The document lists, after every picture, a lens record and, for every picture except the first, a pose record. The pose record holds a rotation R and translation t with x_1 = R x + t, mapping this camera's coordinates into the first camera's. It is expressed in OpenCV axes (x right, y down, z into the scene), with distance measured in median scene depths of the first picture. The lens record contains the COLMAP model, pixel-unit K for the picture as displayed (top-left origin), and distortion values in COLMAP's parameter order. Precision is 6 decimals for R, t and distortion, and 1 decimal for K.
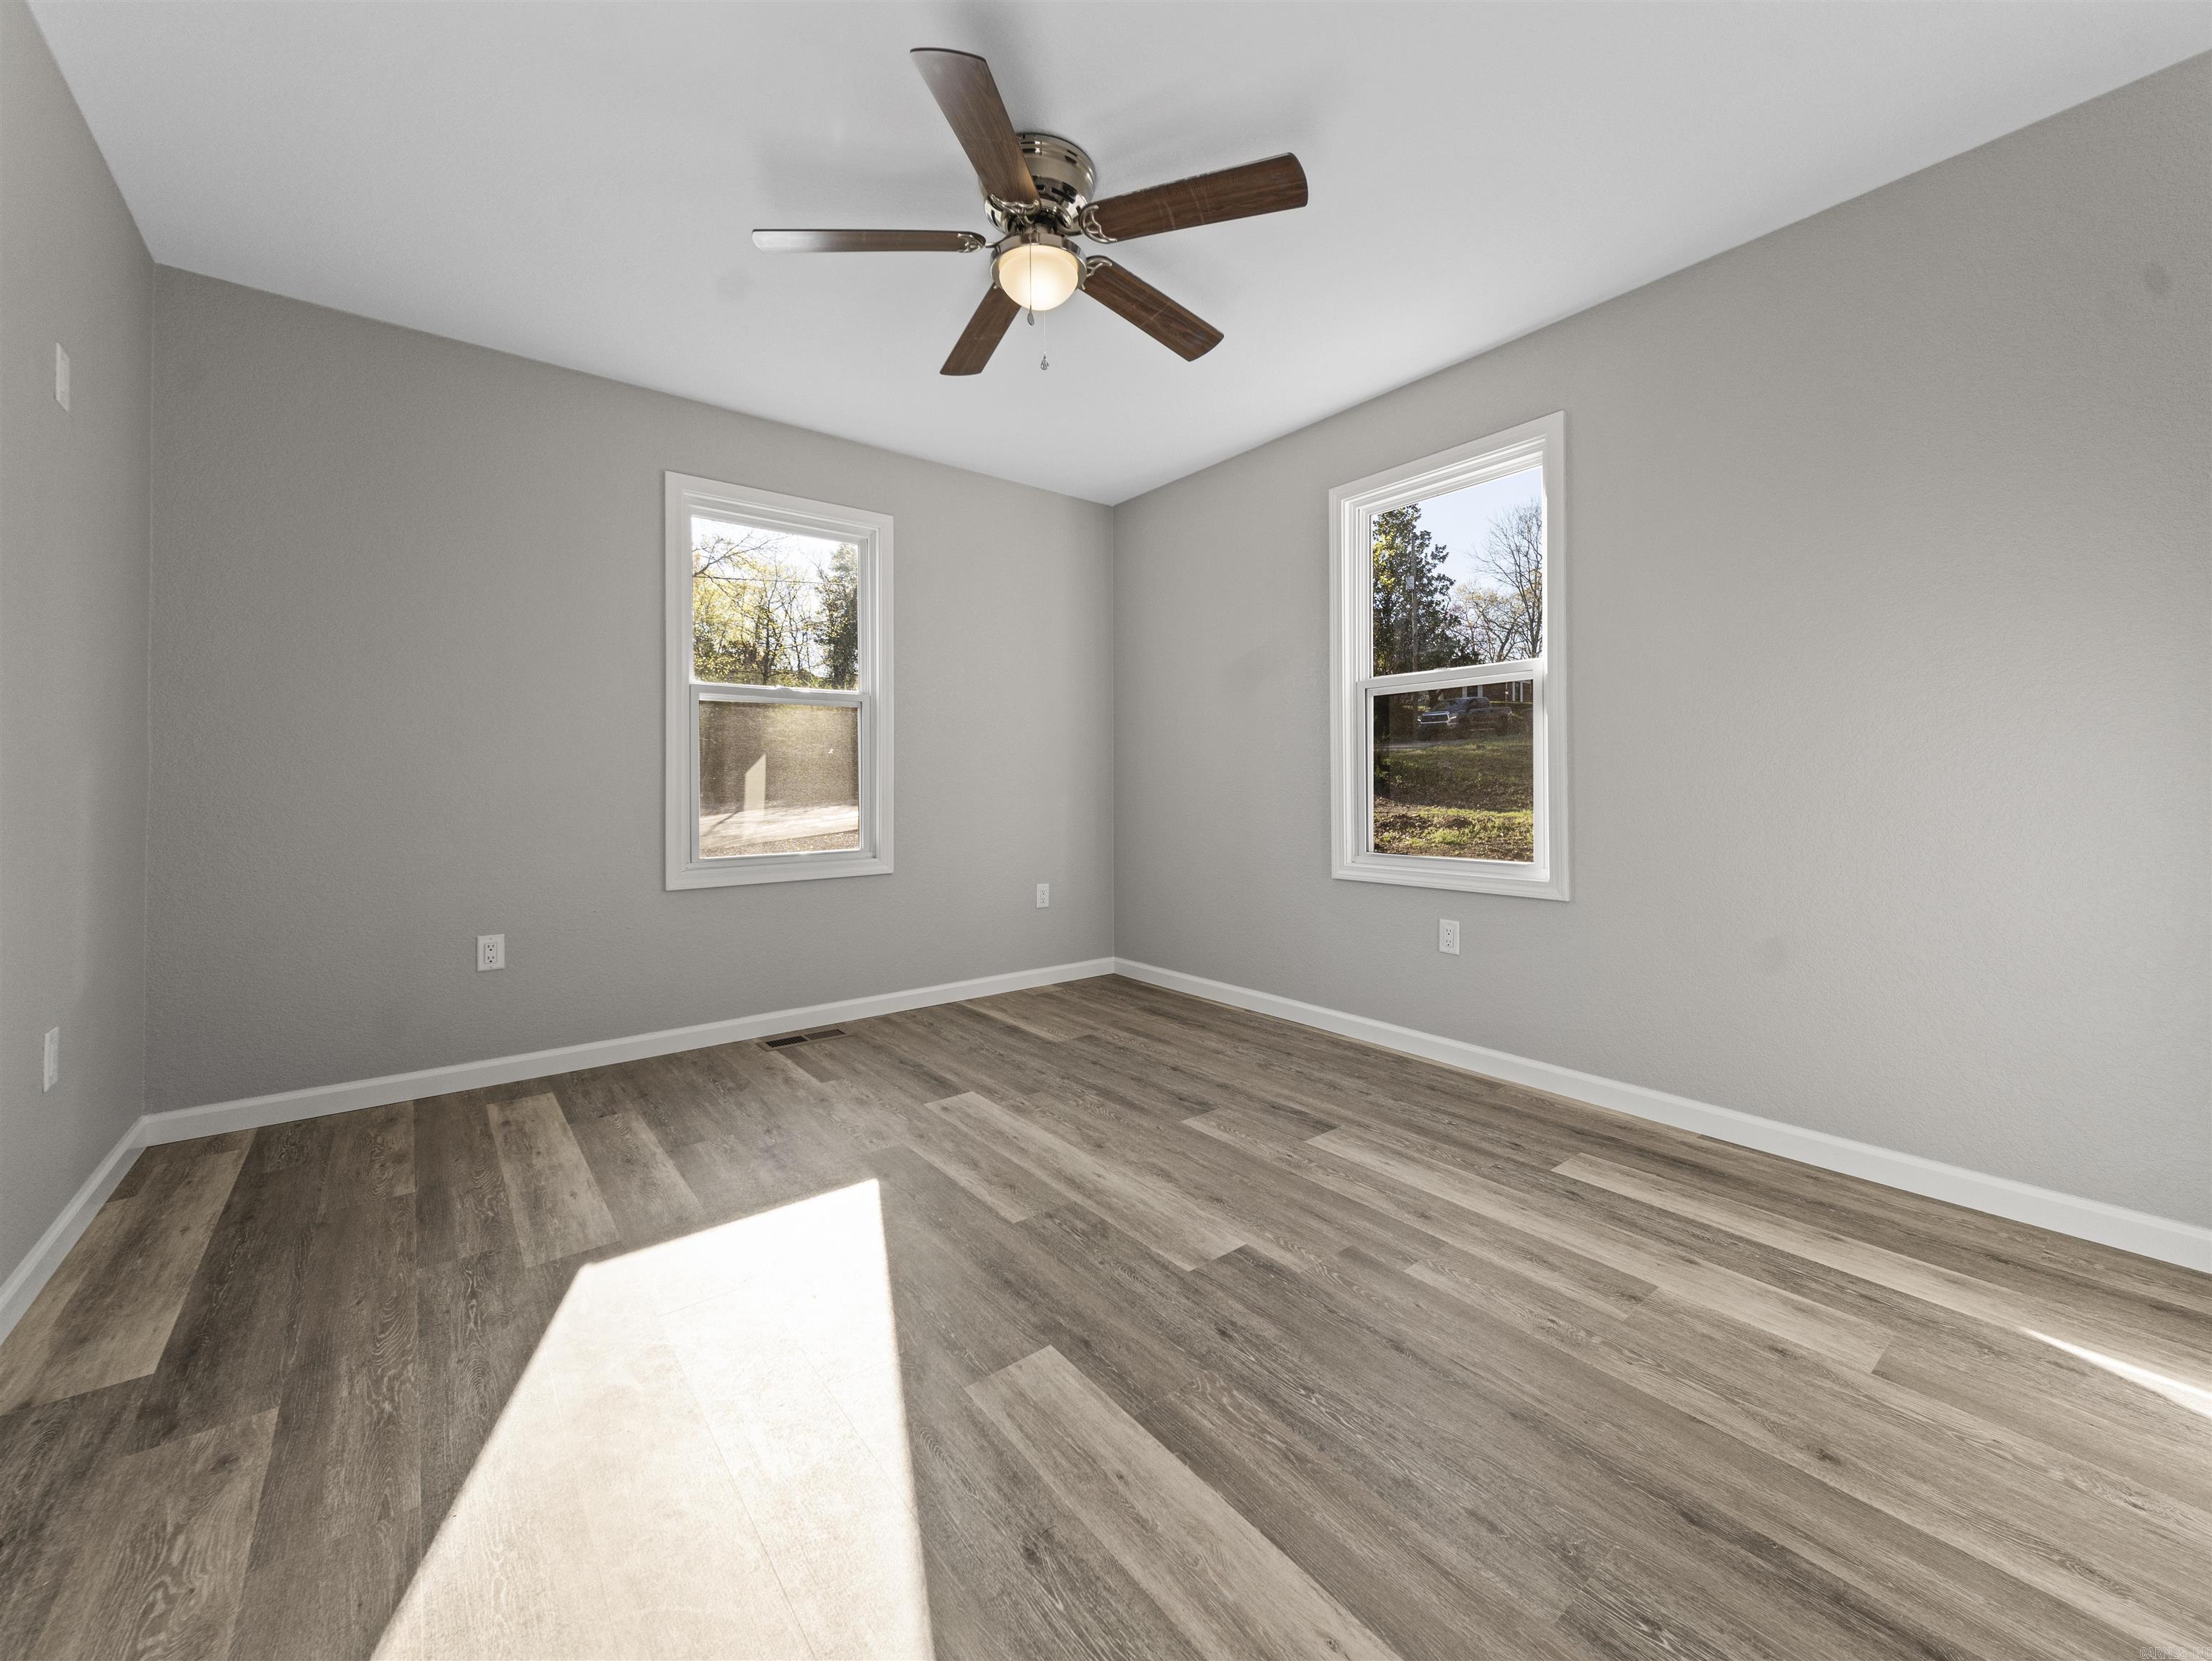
lens RADIAL K [[867.5, 0, 1112.9], [0, 867.5, 804.1], [0, 0, 1]] dist [0.033667, -0.013244]
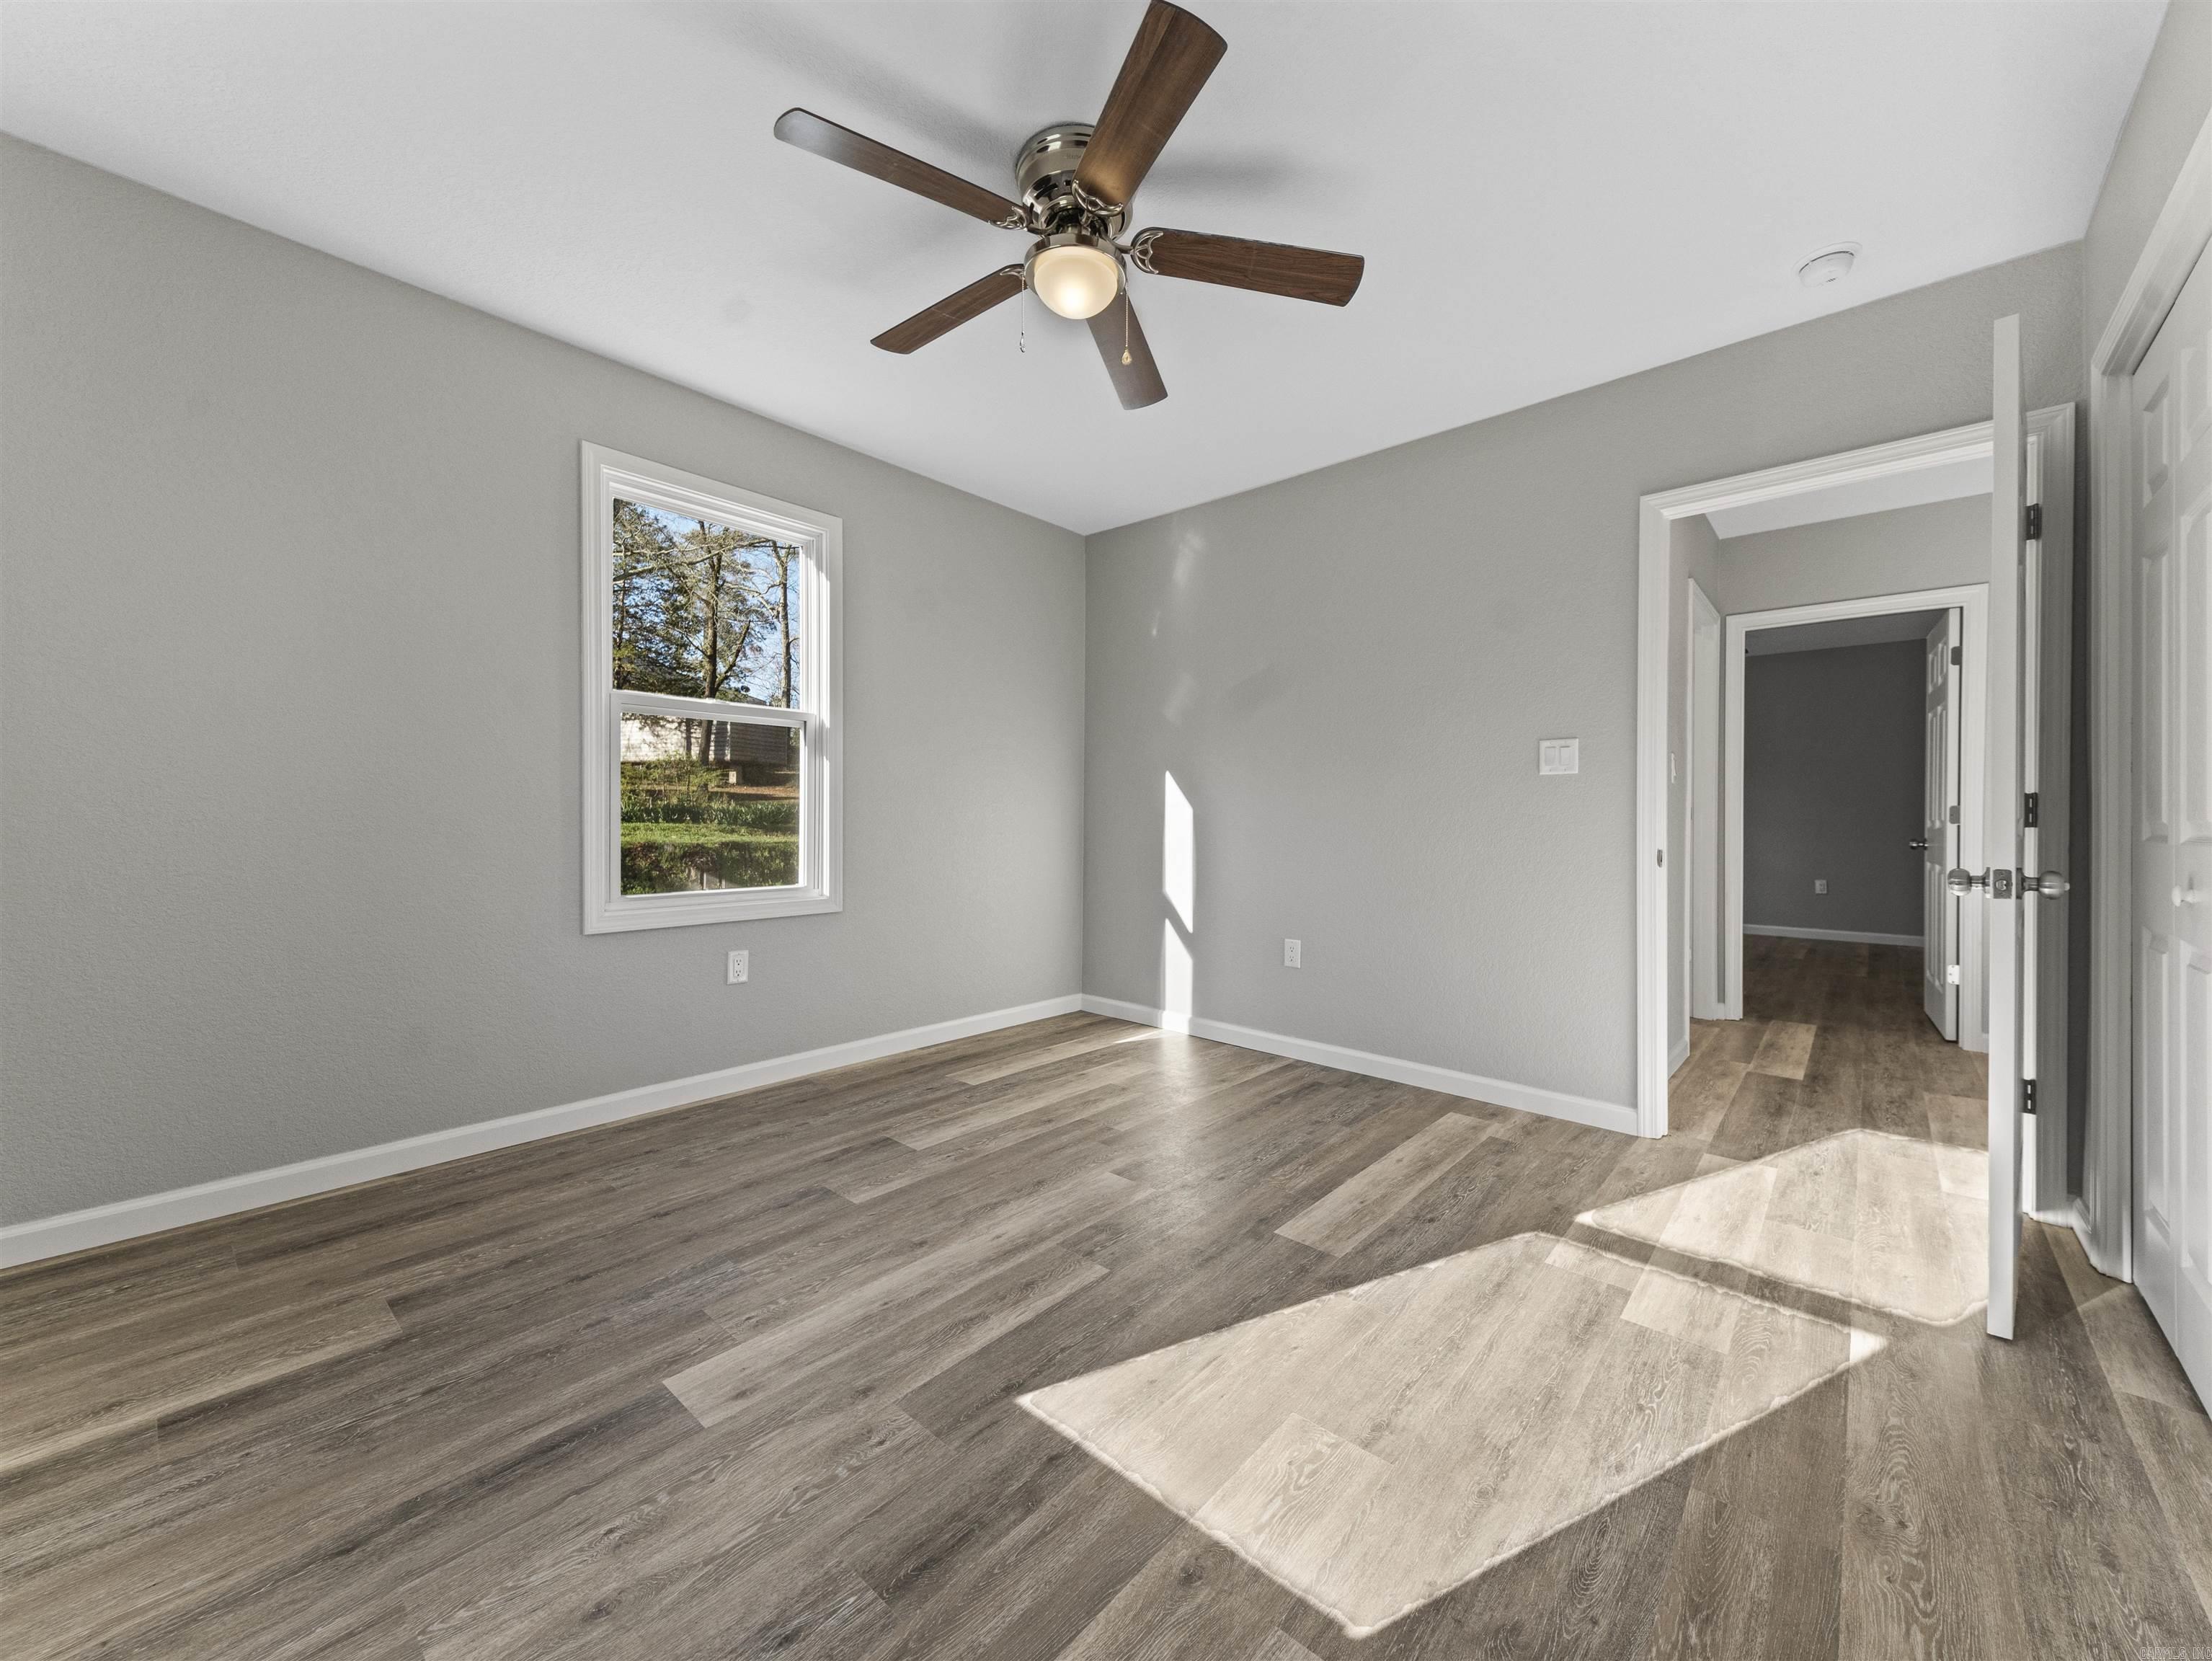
lens RADIAL K [[853.1, 0, 1111.9], [0, 853.1, 819.6], [0, 0, 1]] dist [0.029225, -0.008920]
pose [[-0.175304, -0.002360, 0.984511, -0.941000], [0.013459, 0.999898, 0.004794, -0.024024], [-0.984422, 0.014091, -0.175255, 1.033530]]
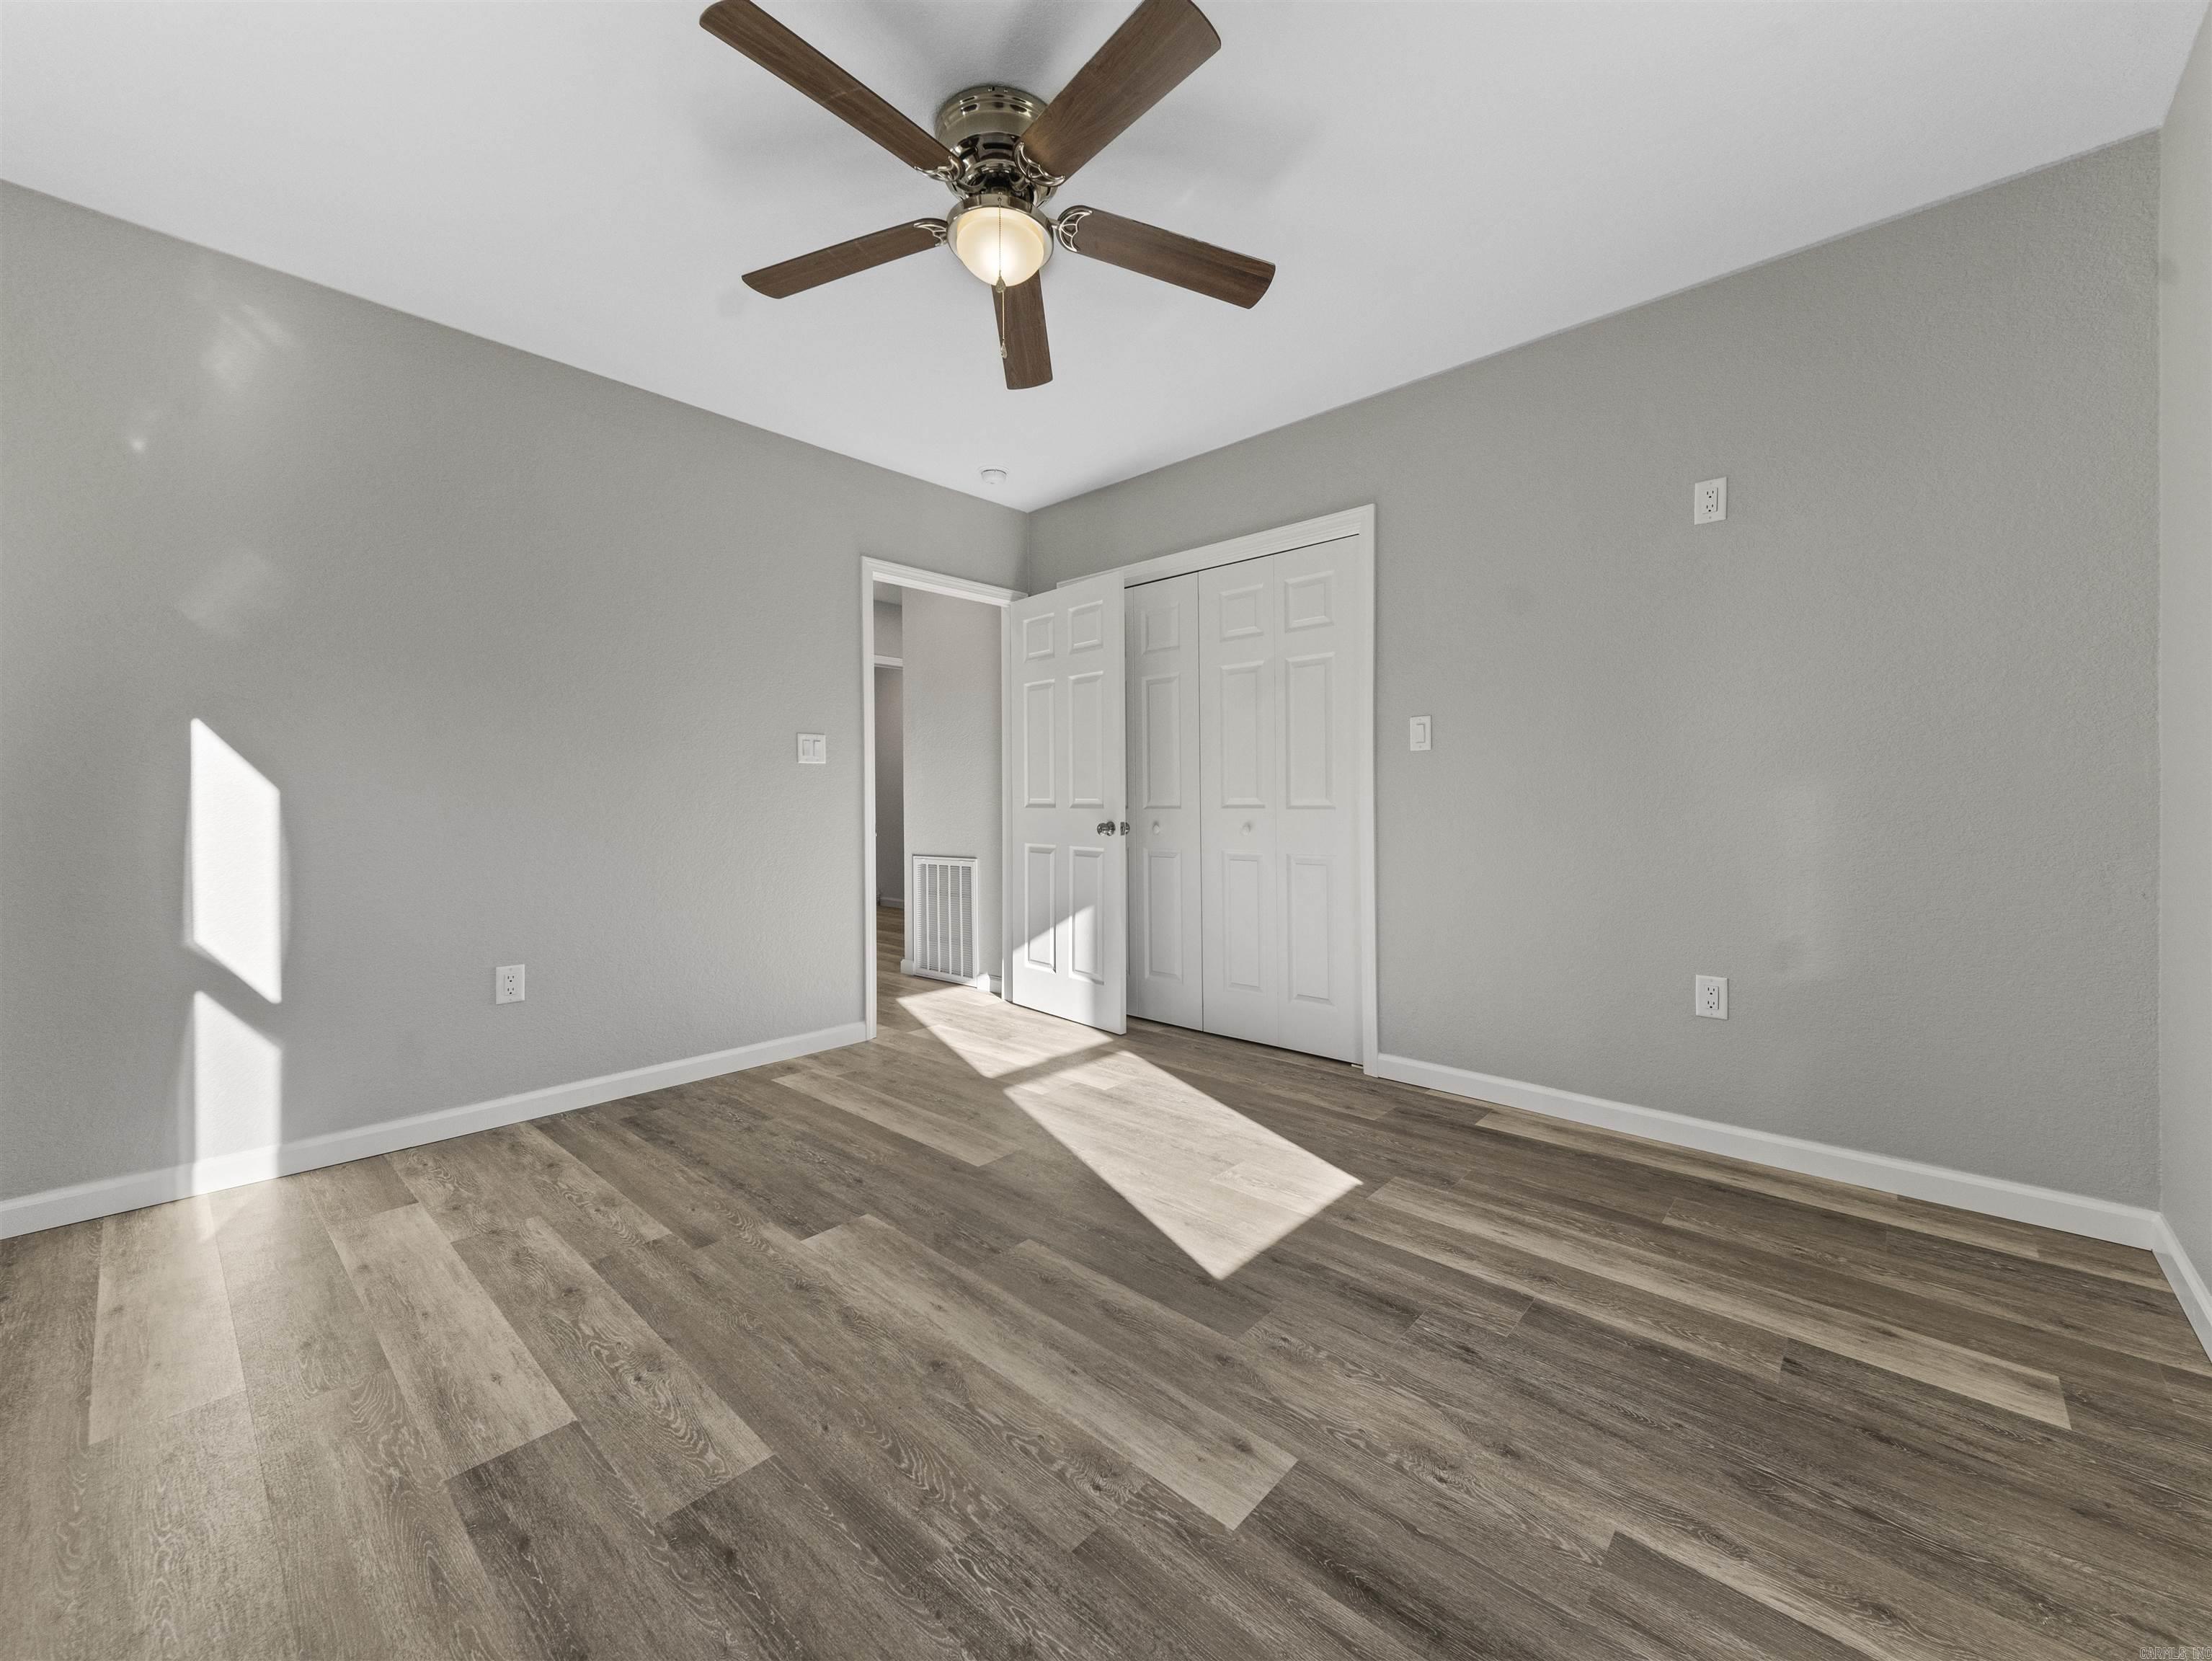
lens RADIAL K [[867.5, 0, 1112.9], [0, 867.5, 804.1], [0, 0, 1]] dist [0.033667, -0.013244]
pose [[-0.987843, 0.007368, -0.155282, -0.050505], [0.003612, 0.999694, 0.024458, -0.041617], [0.155415, 0.023599, -0.987567, 1.784002]]
